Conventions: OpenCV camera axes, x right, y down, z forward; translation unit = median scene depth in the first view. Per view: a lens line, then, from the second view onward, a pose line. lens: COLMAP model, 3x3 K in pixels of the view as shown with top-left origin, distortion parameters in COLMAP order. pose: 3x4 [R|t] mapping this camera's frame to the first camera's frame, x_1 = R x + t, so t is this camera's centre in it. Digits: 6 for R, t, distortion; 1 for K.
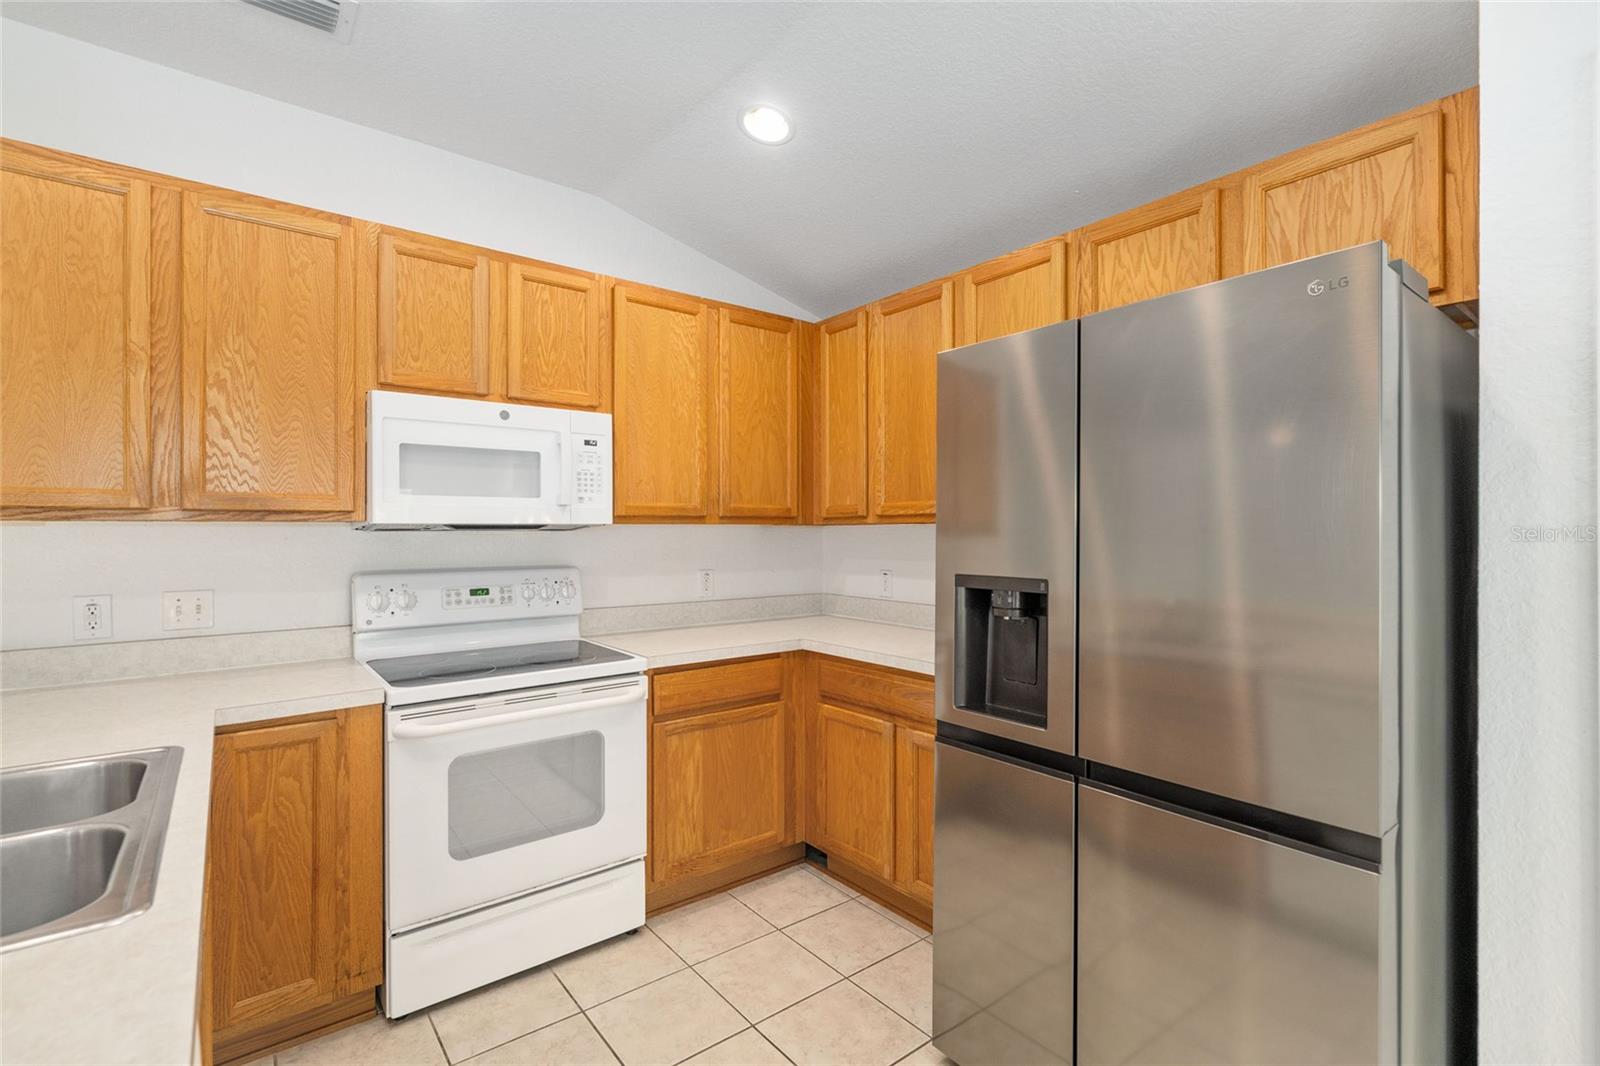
lens RADIAL K [[729.2, 0, 802.7], [0, 729.2, 530.3], [0, 0, 1]] dist [-0.000759, -0.000407]
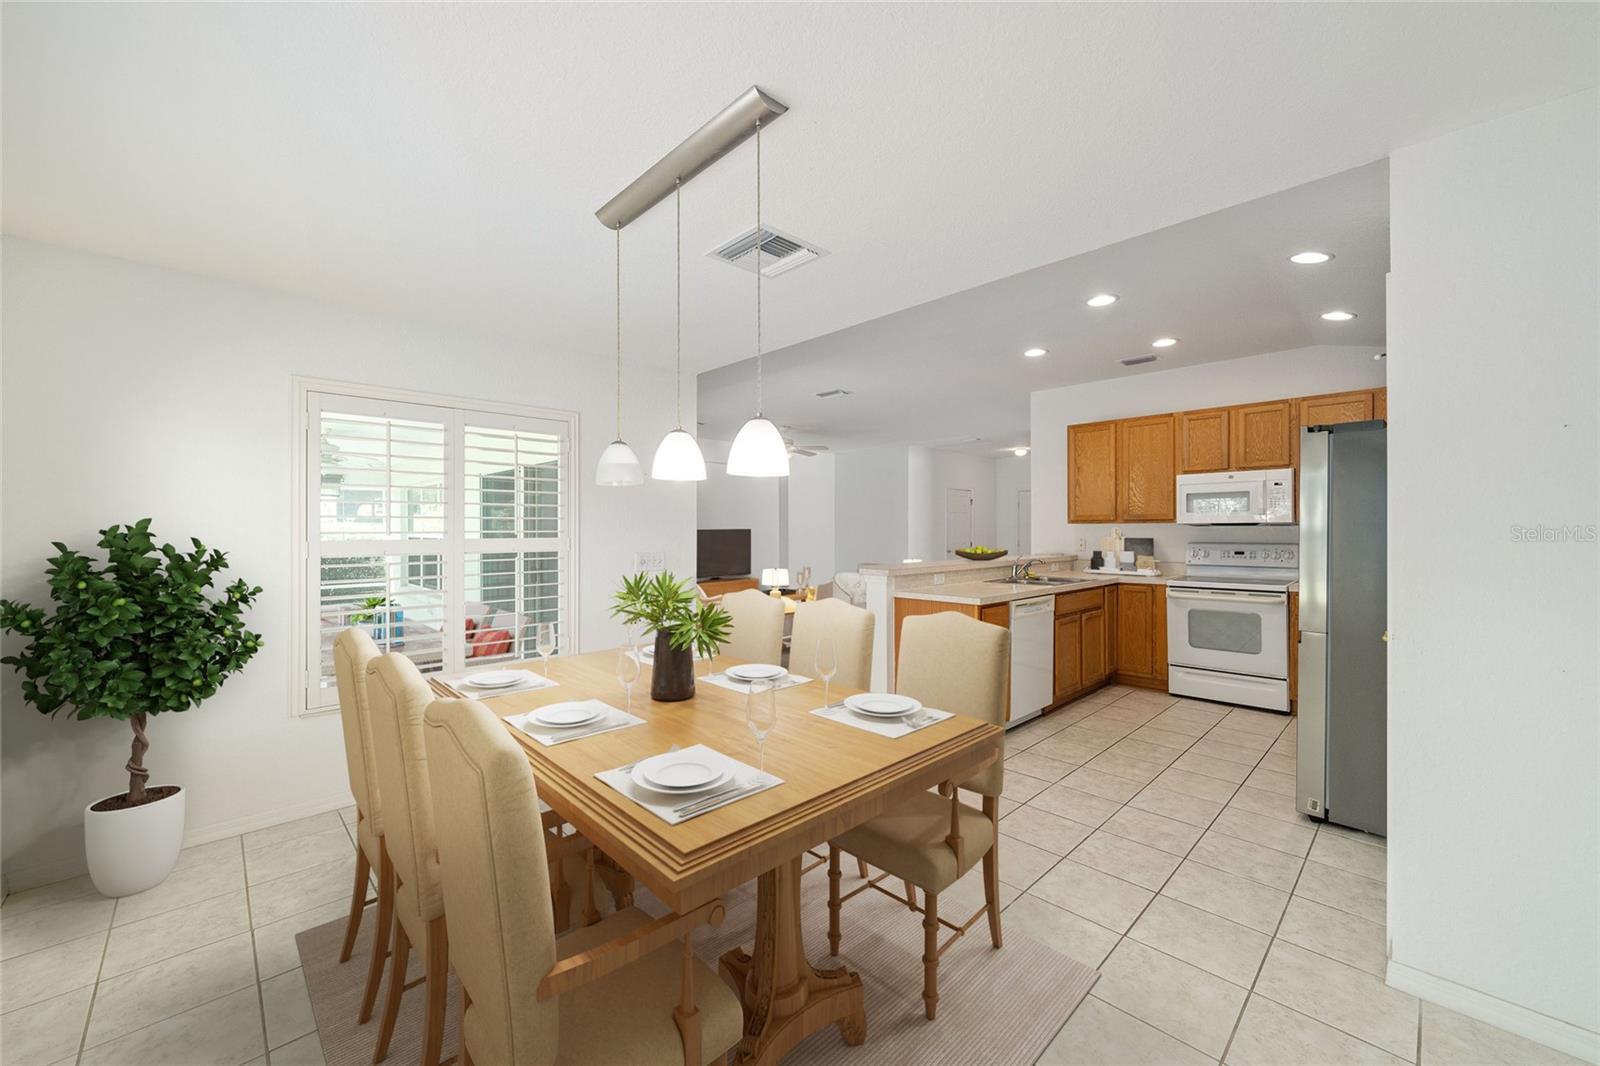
lens RADIAL K [[613.8, 0, 807.6], [0, 613.8, 527.0], [0, 0, 1]] dist [-0.000318, 0.000152]
pose [[0.106322, 0.000801, -0.994331, 1.406254], [0.005009, 0.999987, 0.001342, -0.005481], [0.994319, -0.005123, 0.106317, -0.571423]]
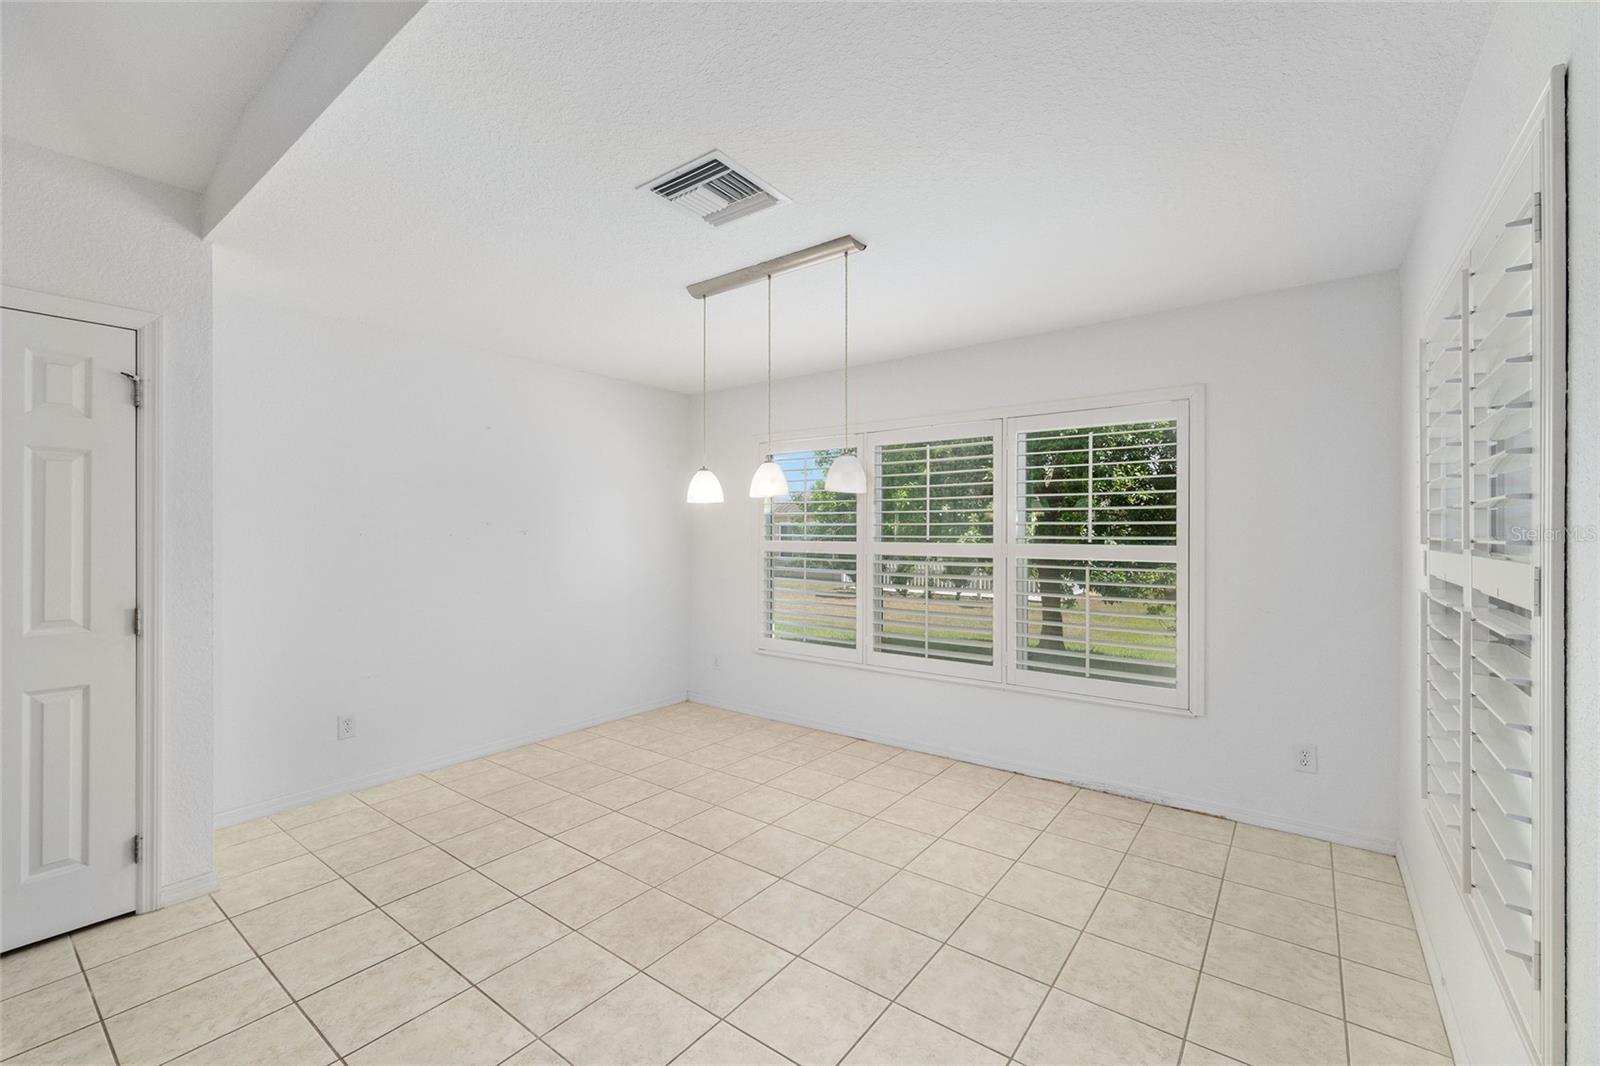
lens RADIAL K [[661.7, 0, 800.0], [0, 661.7, 533.0], [0, 0, 1]] dist [0.001262, 0.000348]
pose [[-0.250391, 0.000716, 0.968144, -0.462181], [-0.003079, 0.999994, -0.001536, -0.004390], [-0.968140, -0.003365, -0.250387, -0.421701]]
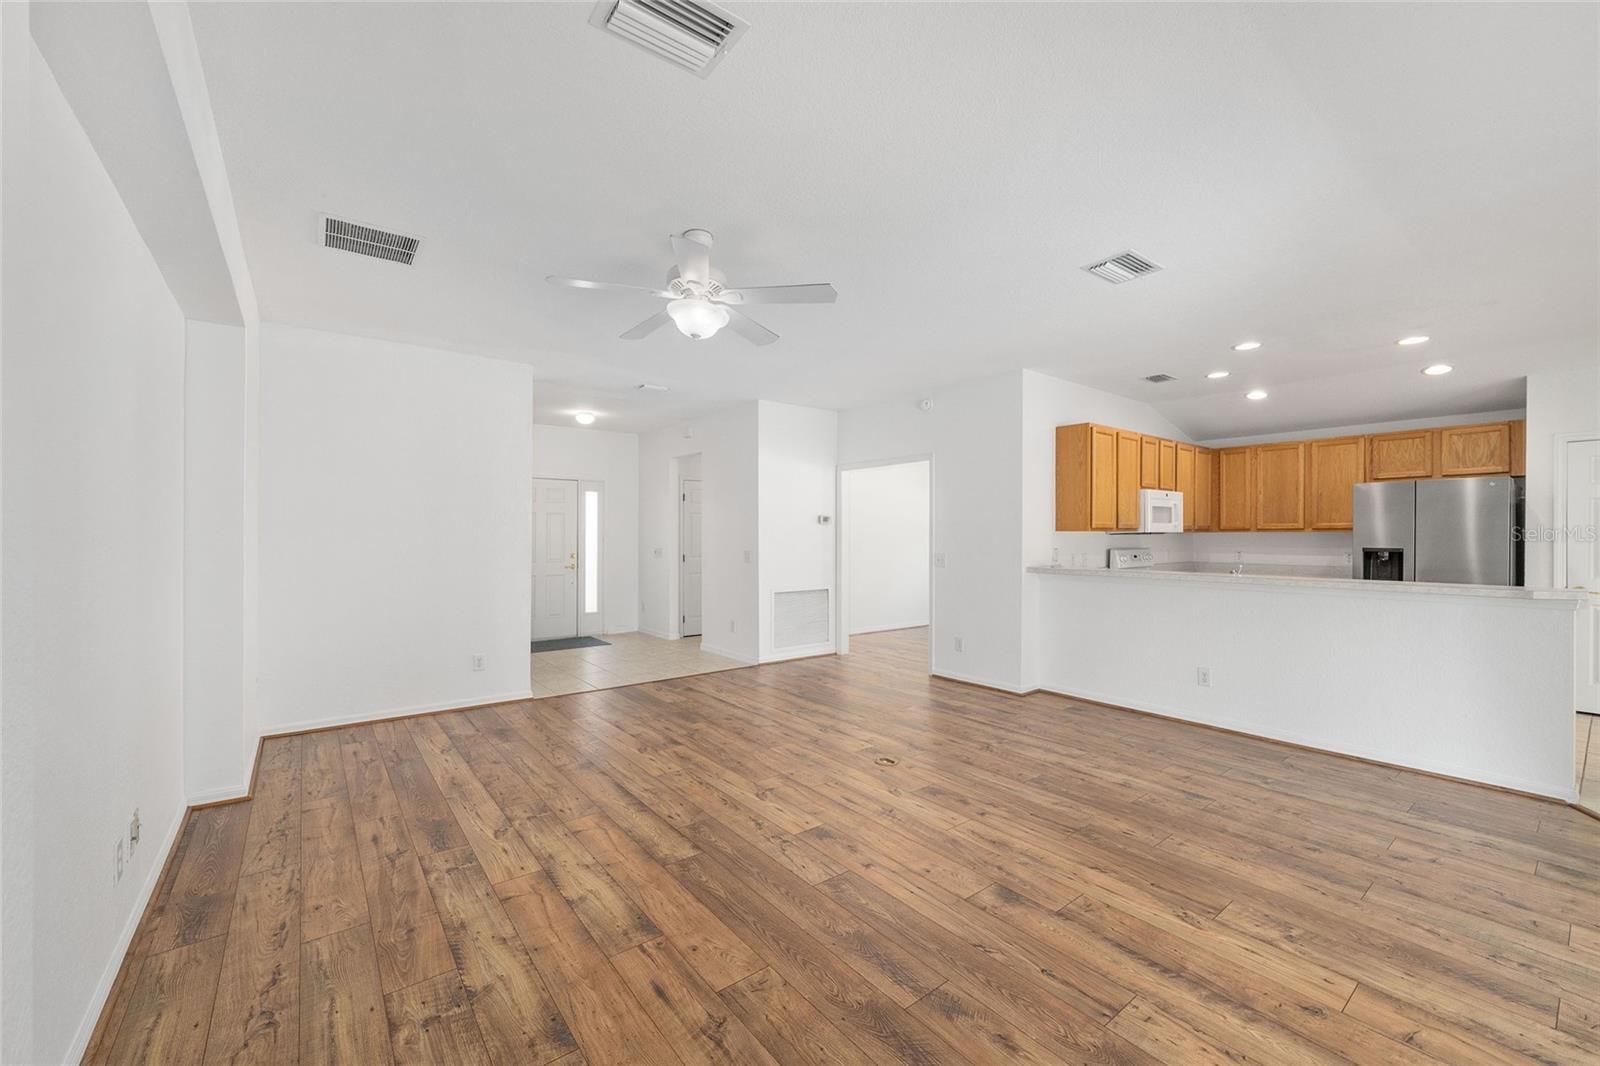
lens RADIAL K [[636.8, 0, 802.7], [0, 636.8, 534.9], [0, 0, 1]] dist [-0.001155, 0.000834]
pose [[0.999951, 0.003589, -0.009222, -1.822945], [-0.003541, 0.999980, 0.005169, -0.006190], [0.009240, -0.005136, 0.999944, -1.547097]]
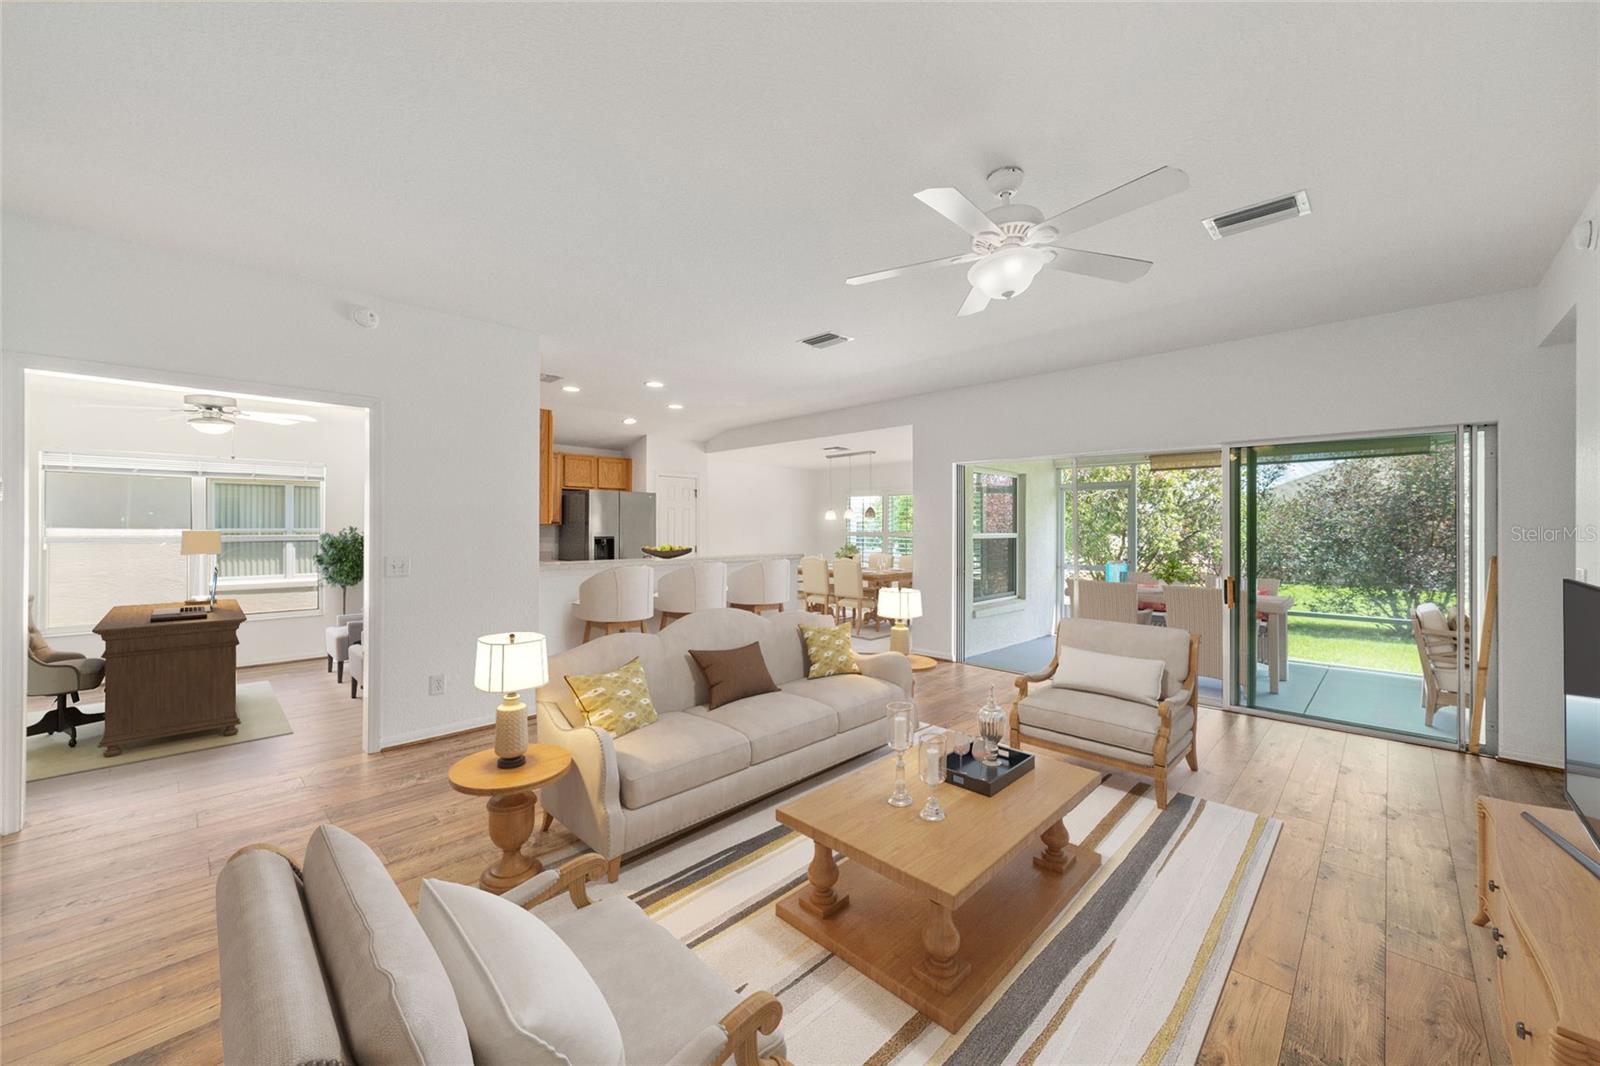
lens RADIAL K [[613.8, 0, 807.6], [0, 613.8, 527.0], [0, 0, 1]] dist [-0.000318, 0.000152]
pose [[-0.128191, -0.001037, 0.991749, -2.955049], [-0.007301, 0.999973, 0.000102, -0.011424], [-0.991723, -0.007228, -0.128195, 0.094825]]
